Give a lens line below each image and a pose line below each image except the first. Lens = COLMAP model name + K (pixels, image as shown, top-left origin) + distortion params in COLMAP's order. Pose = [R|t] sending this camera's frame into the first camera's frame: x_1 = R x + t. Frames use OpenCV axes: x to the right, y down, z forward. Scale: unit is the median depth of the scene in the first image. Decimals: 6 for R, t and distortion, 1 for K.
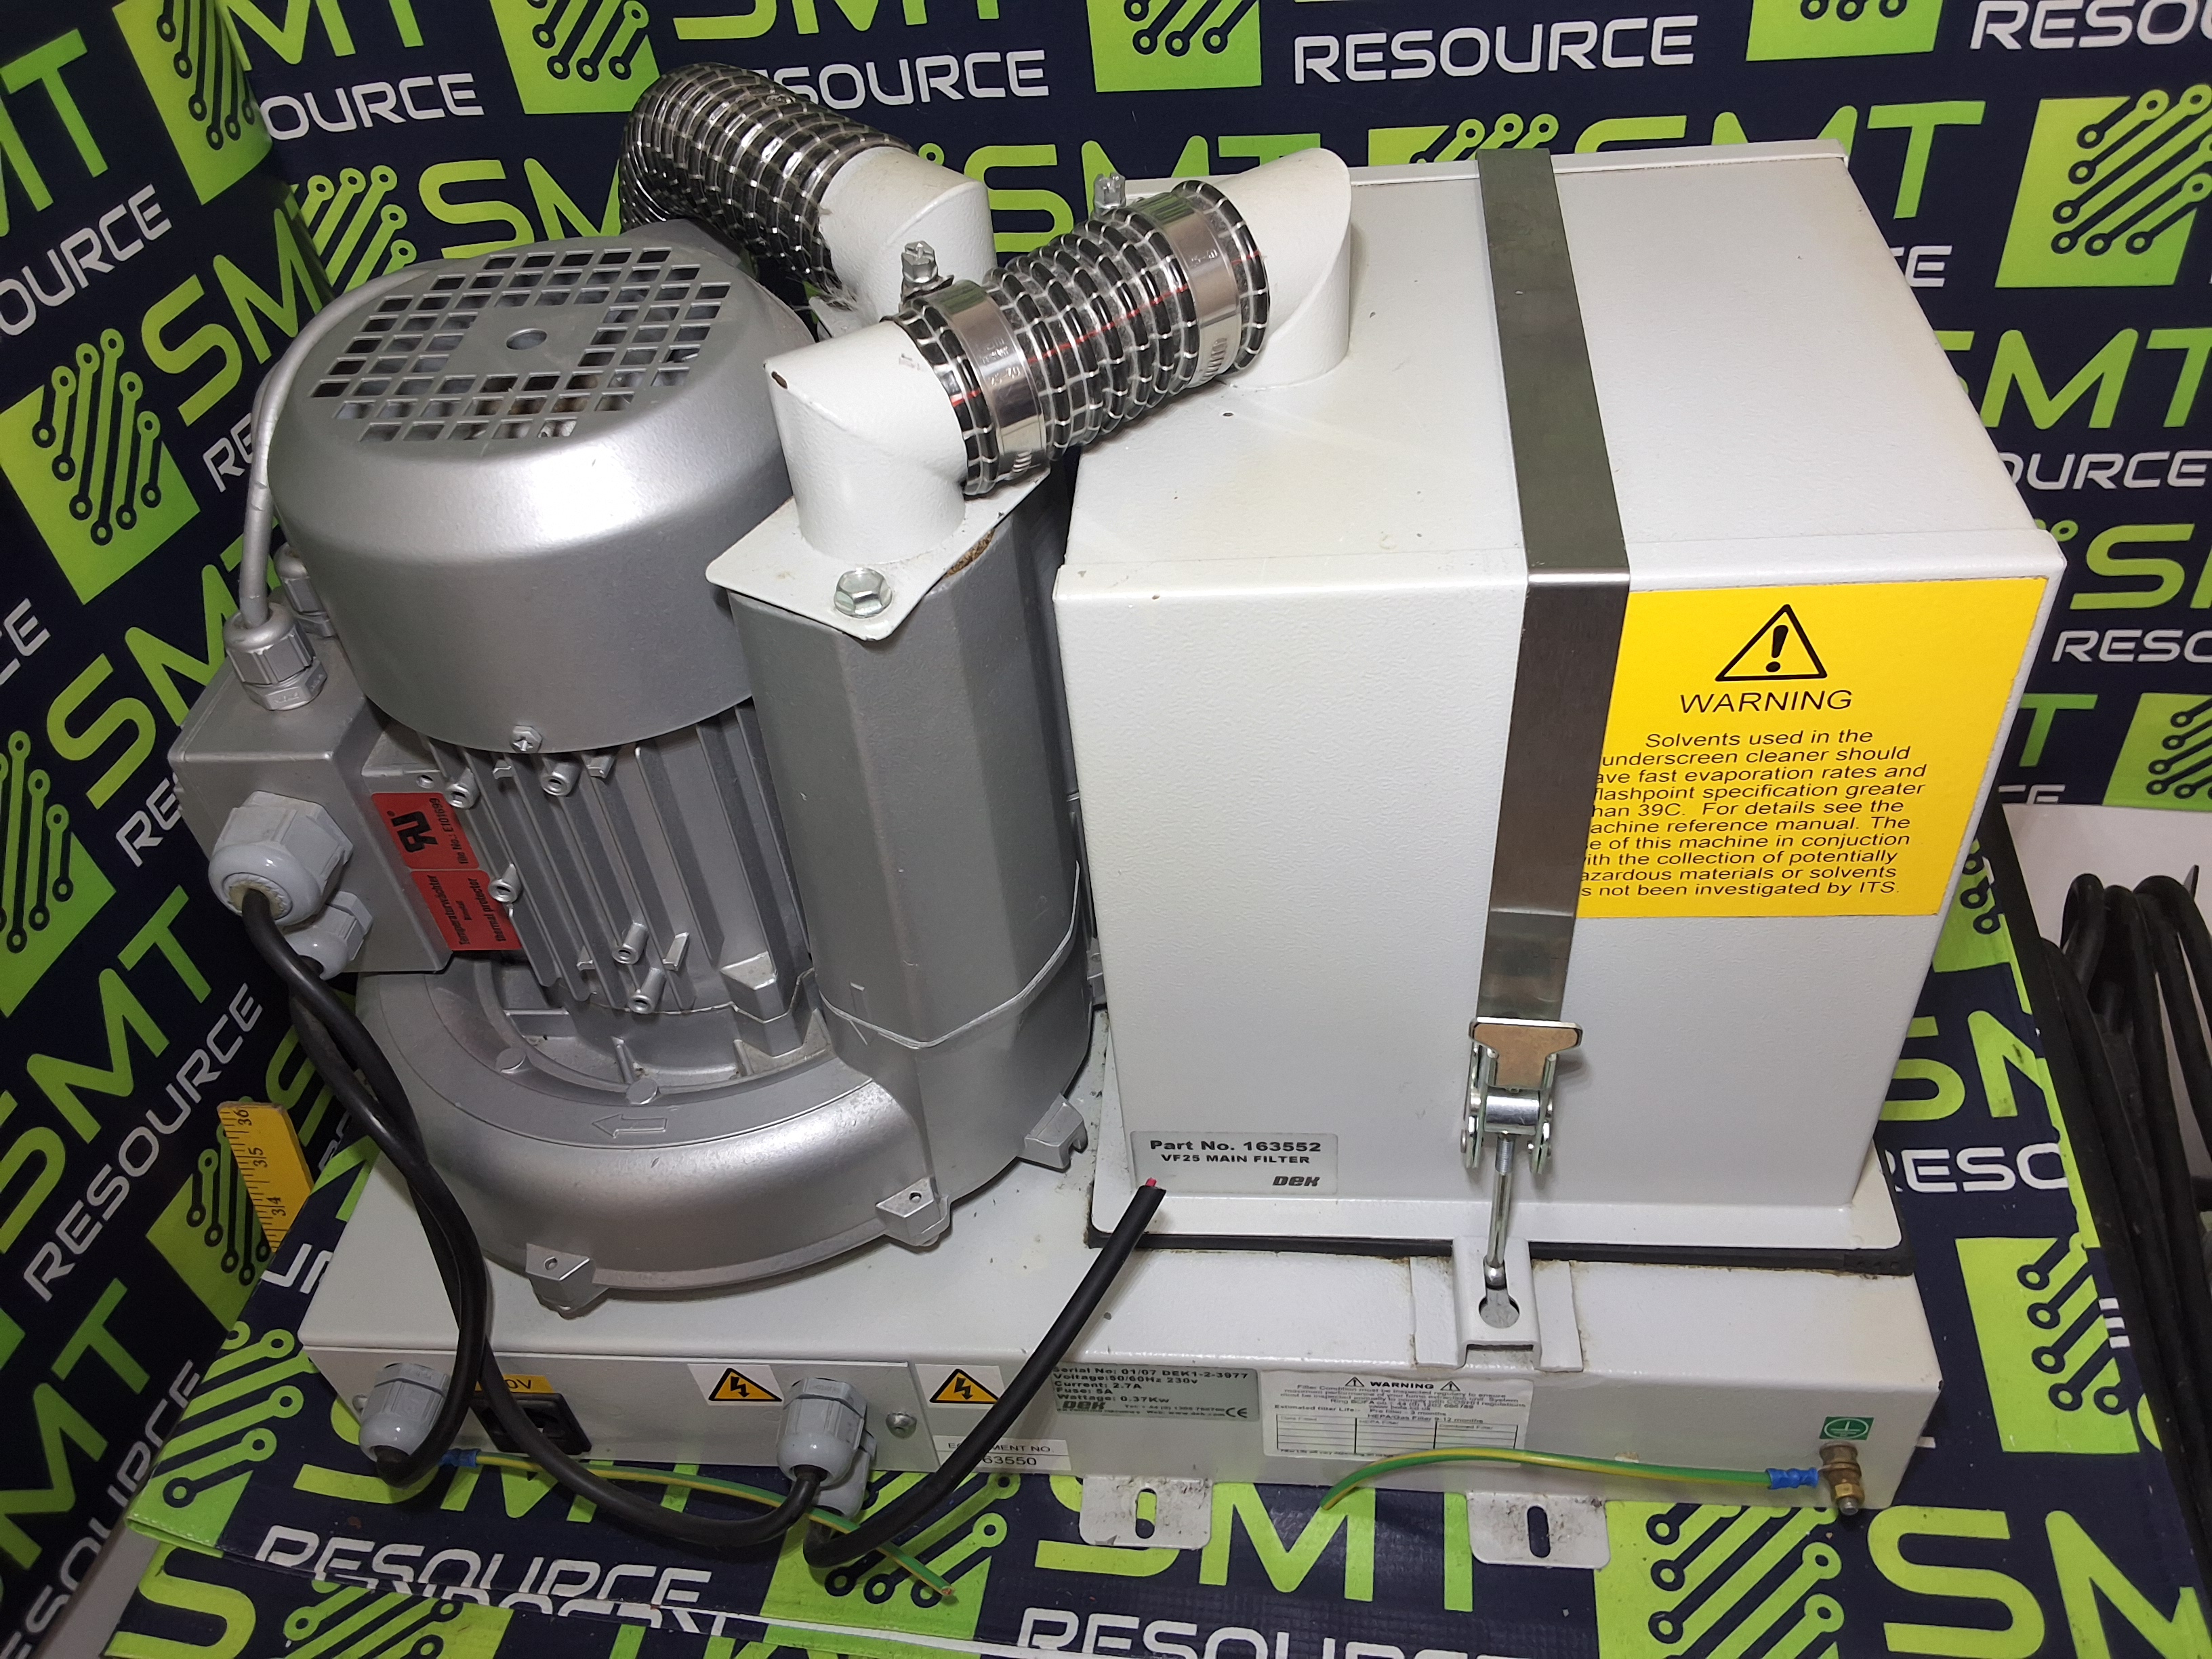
lens RADIAL K [[1739.4, 0, 1106.0], [0, 1739.4, 829.5], [0, 0, 1]] dist [0.100159, -0.000938]
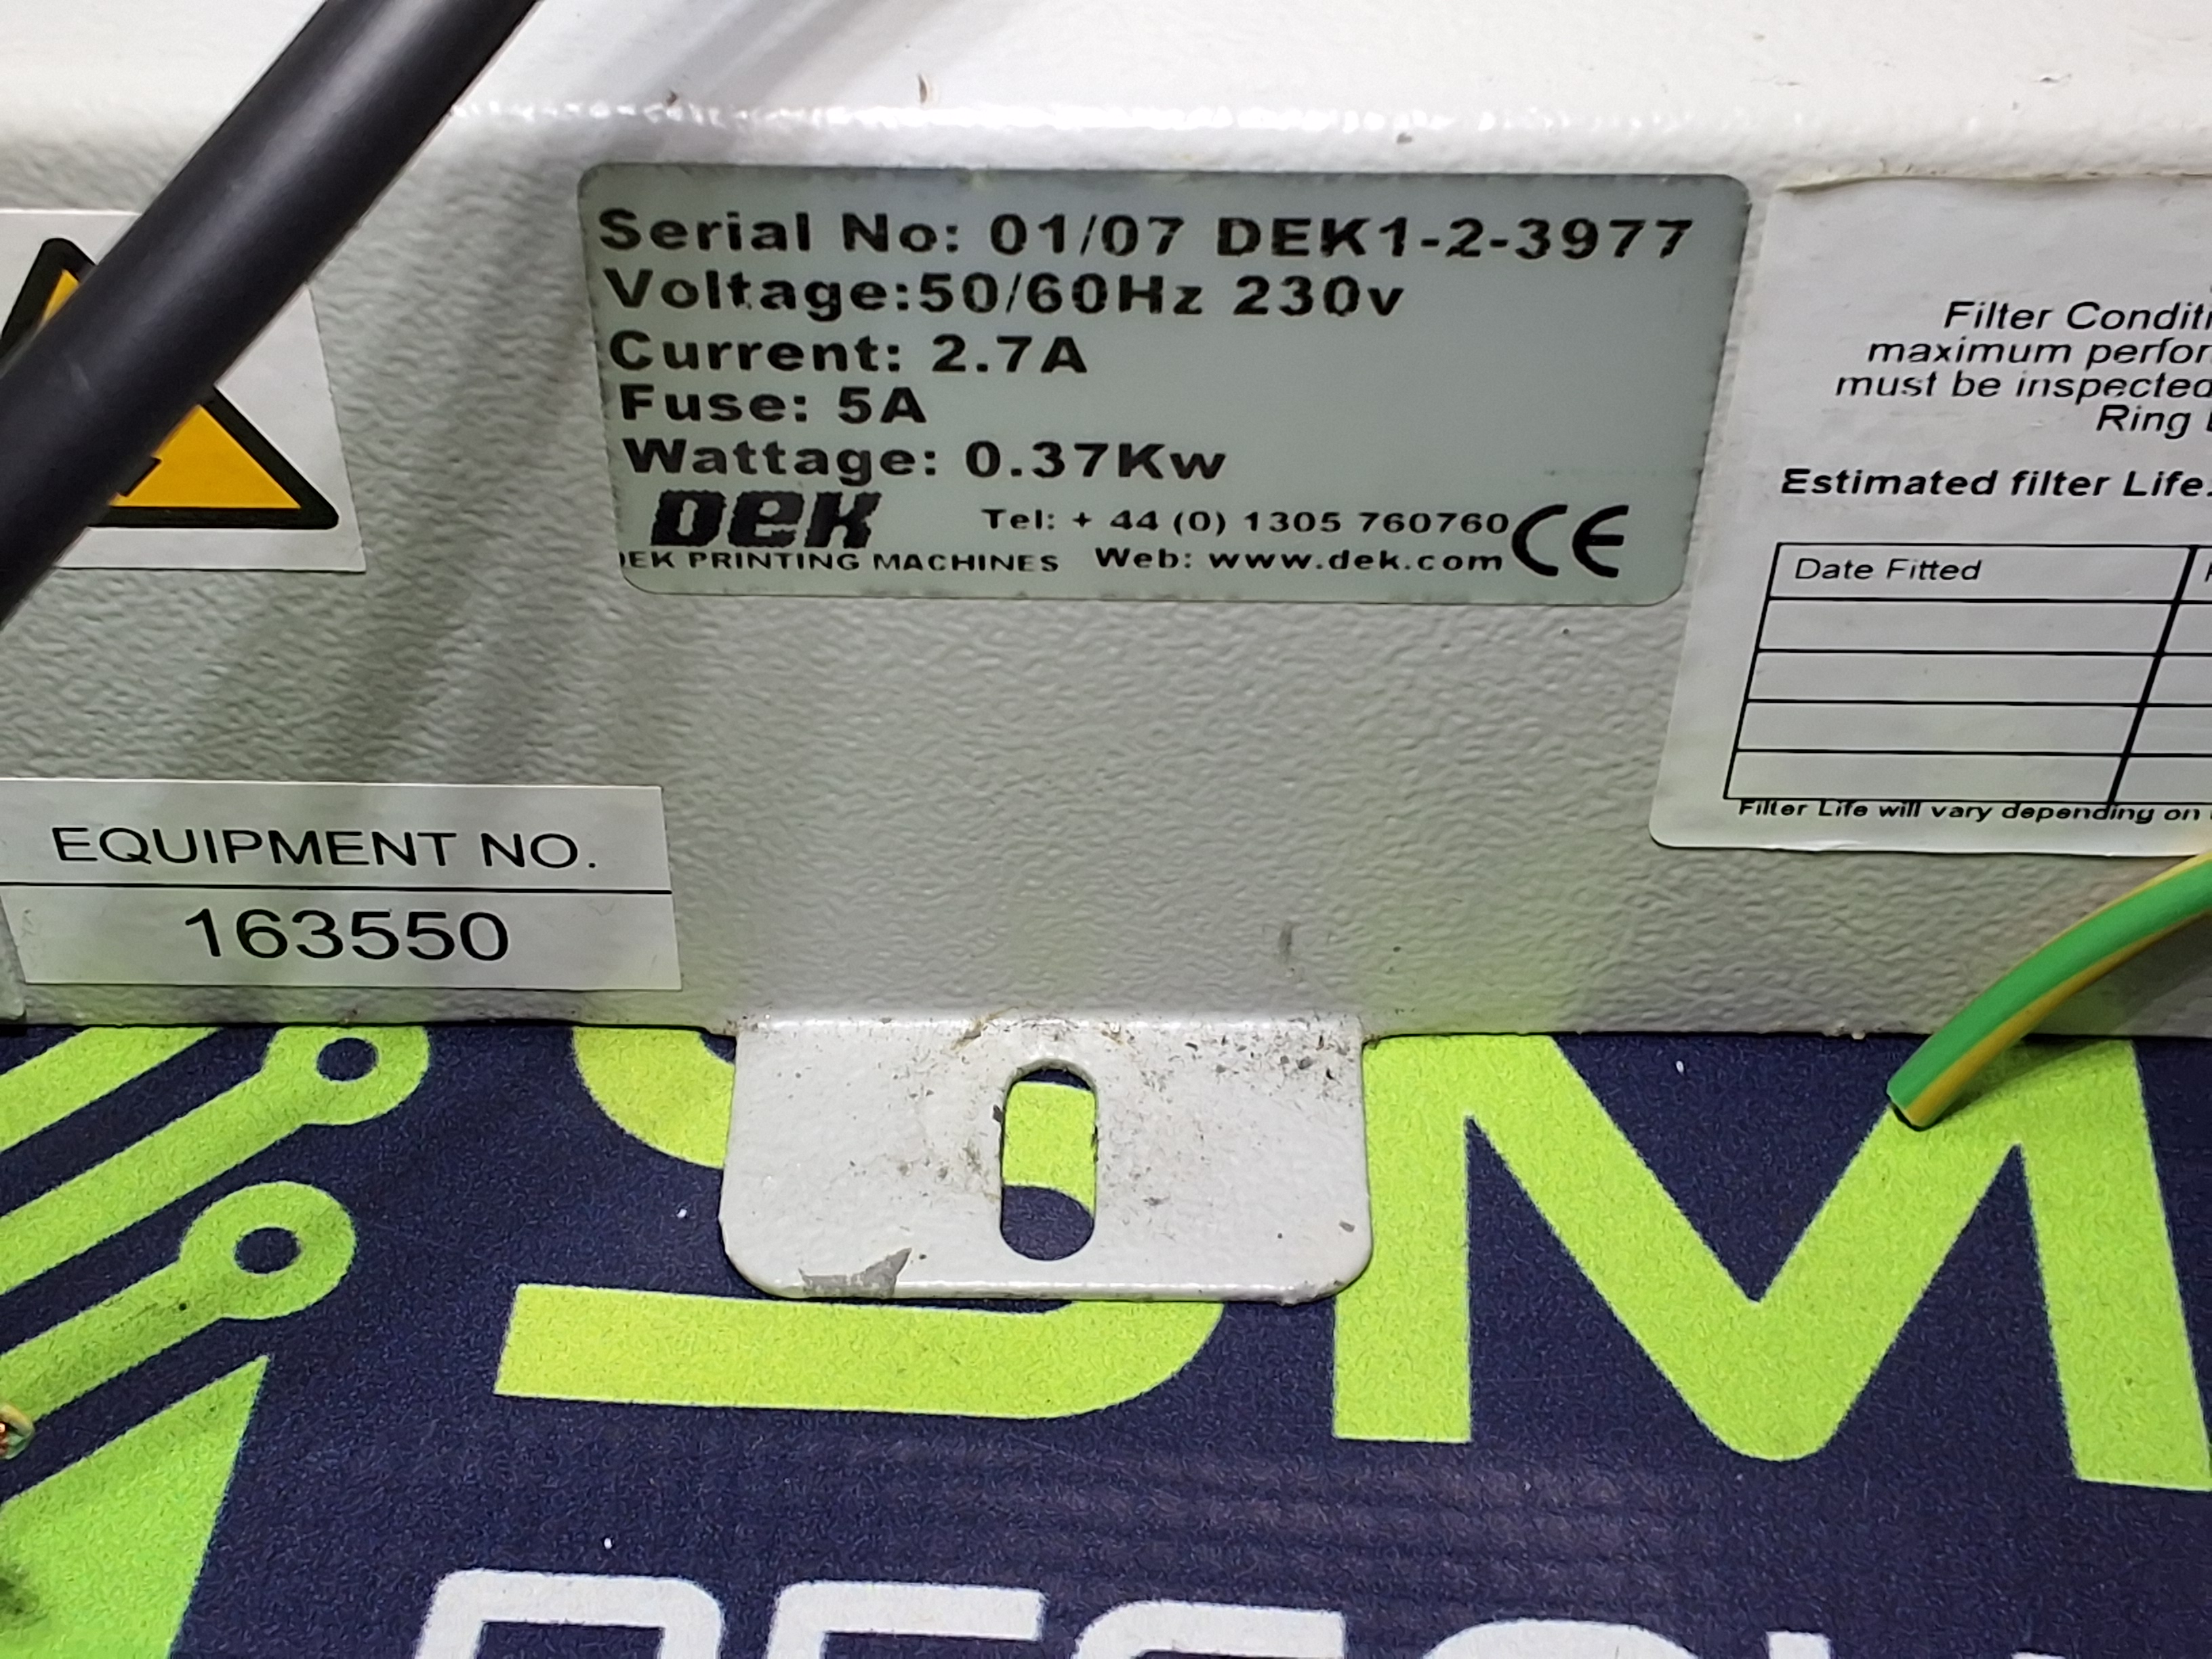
lens RADIAL K [[3496.0, 0, 1106.0], [0, 3496.0, 829.5], [0, 0, 1]] dist [0.096765, 0.144524]
pose [[0.992038, 0.011236, 0.125436, -0.023330], [-0.017044, 0.998827, 0.045330, 0.347453], [-0.124780, -0.047107, 0.991066, 0.628875]]
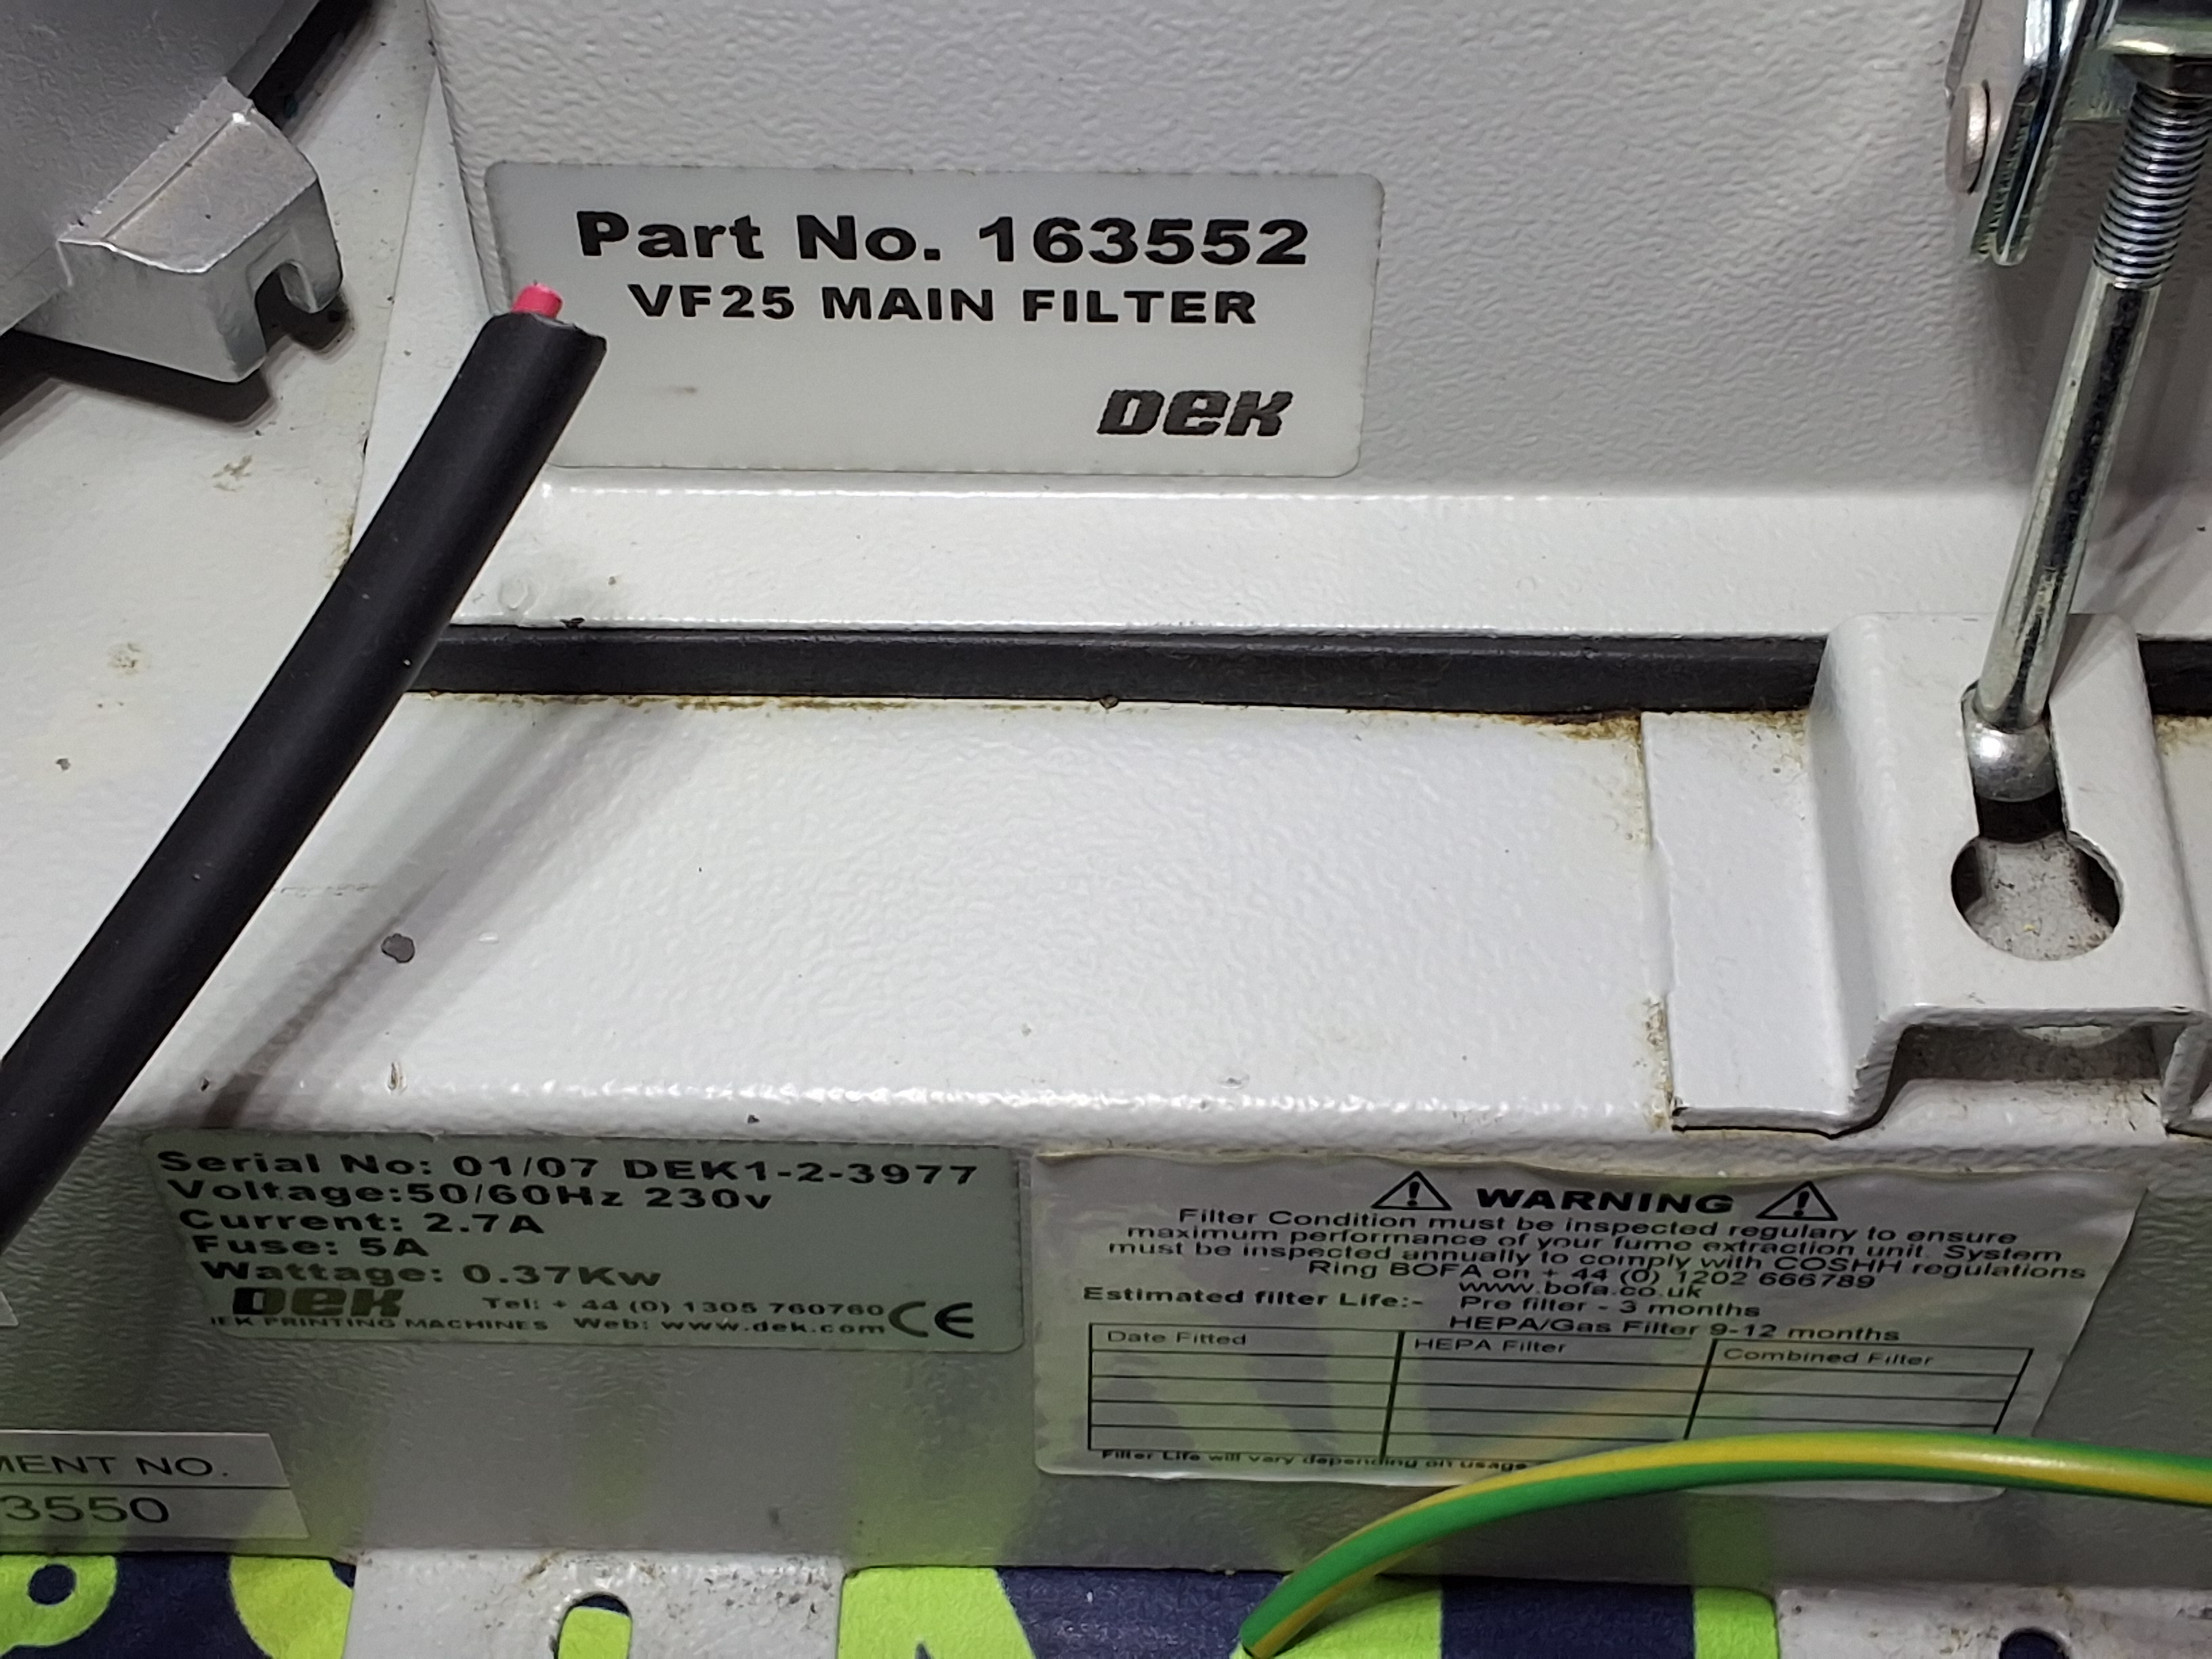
lens RADIAL K [[3496.0, 0, 1106.0], [0, 3496.0, 829.5], [0, 0, 1]] dist [0.096765, 0.144524]
pose [[0.994561, 0.003495, 0.104100, 0.046658], [-0.021764, 0.984348, 0.174885, 0.174823], [-0.101859, -0.176200, 0.979070, 0.520834]]
